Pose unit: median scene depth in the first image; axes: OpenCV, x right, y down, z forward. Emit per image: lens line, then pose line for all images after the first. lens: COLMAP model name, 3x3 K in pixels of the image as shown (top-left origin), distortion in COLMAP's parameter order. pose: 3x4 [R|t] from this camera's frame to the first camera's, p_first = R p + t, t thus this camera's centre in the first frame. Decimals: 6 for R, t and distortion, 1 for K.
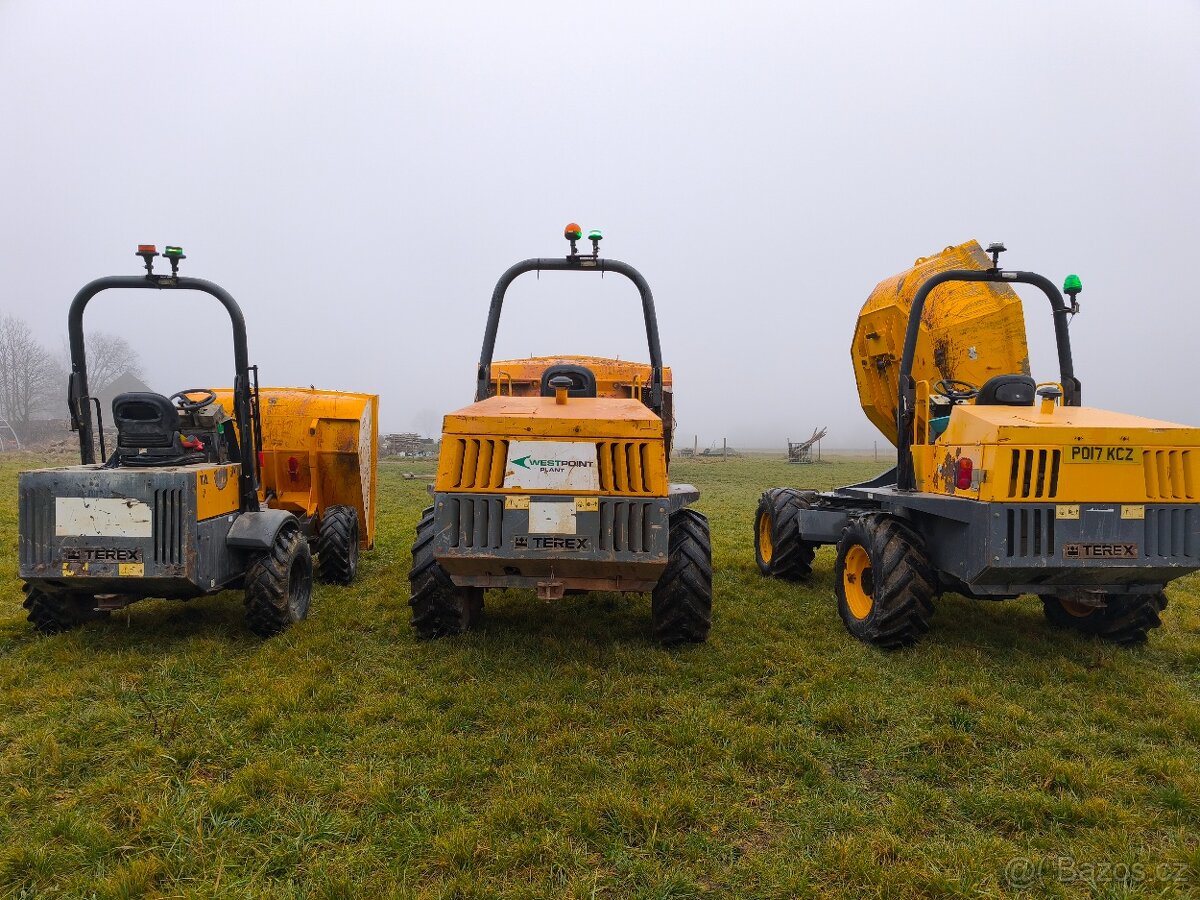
lens RADIAL K [[822.7, 0, 600.0], [0, 822.7, 450.0], [0, 0, 1]] dist [0.000836, 0.001072]
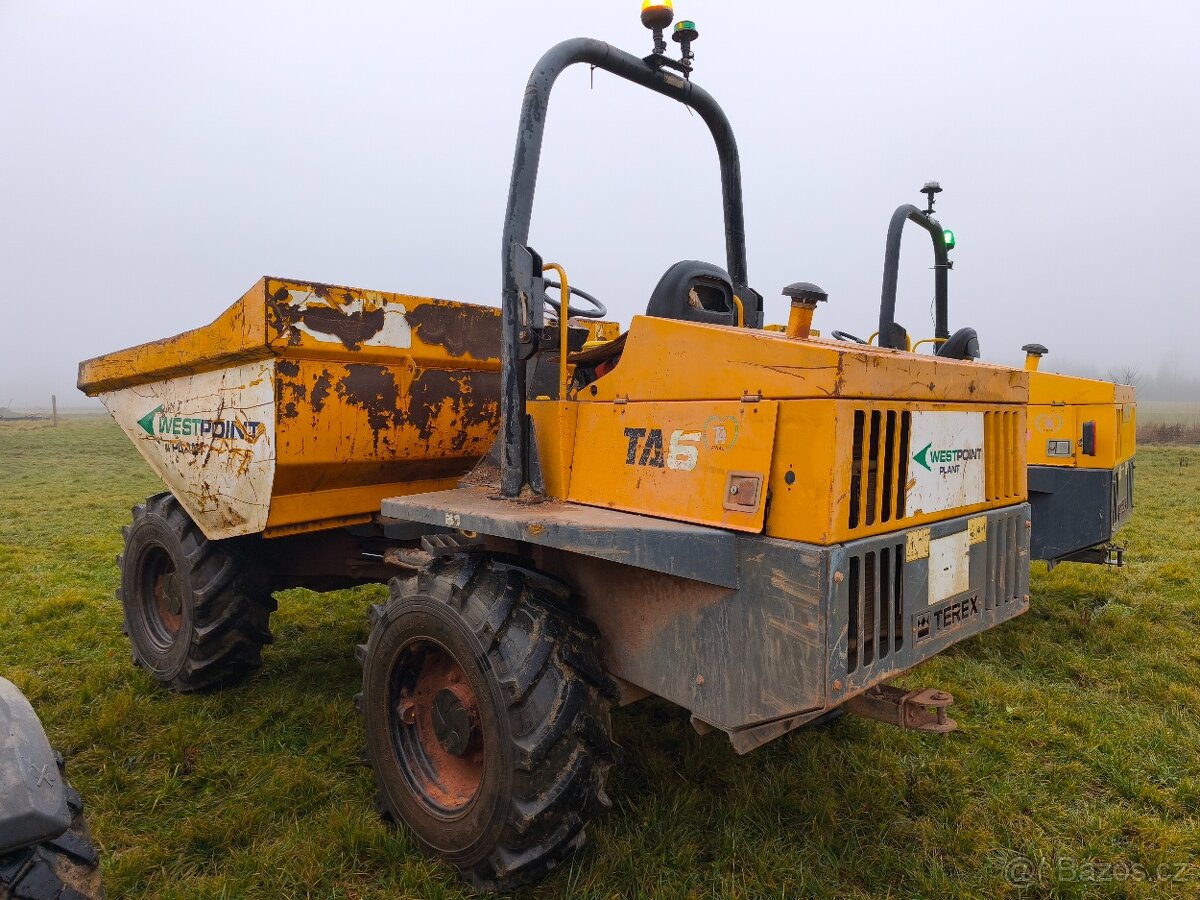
lens RADIAL K [[817.2, 0, 602.8], [0, 817.2, 466.4], [0, 0, 1]] dist [0.009259, -0.003317]
pose [[0.670466, -0.068475, 0.738774, -0.560261], [0.021561, 0.997110, 0.072852, -0.018136], [-0.741627, -0.032916, 0.670005, 0.822257]]
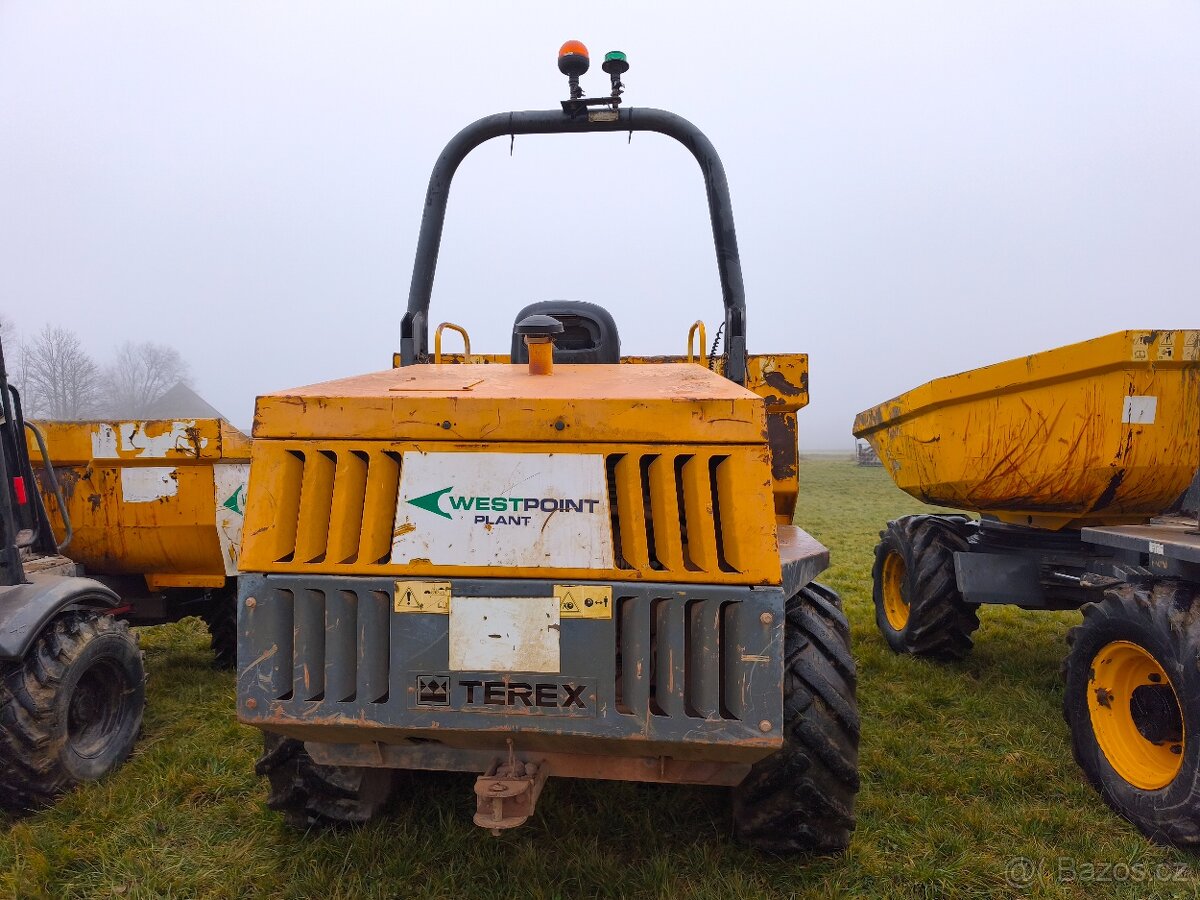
lens RADIAL K [[817.2, 0, 602.8], [0, 817.2, 466.4], [0, 0, 1]] dist [0.009259, -0.003317]
pose [[0.997789, -0.013022, -0.065167, 0.021167], [0.013710, 0.999855, 0.010132, -0.007226], [0.065025, -0.011003, 0.997823, 0.581960]]
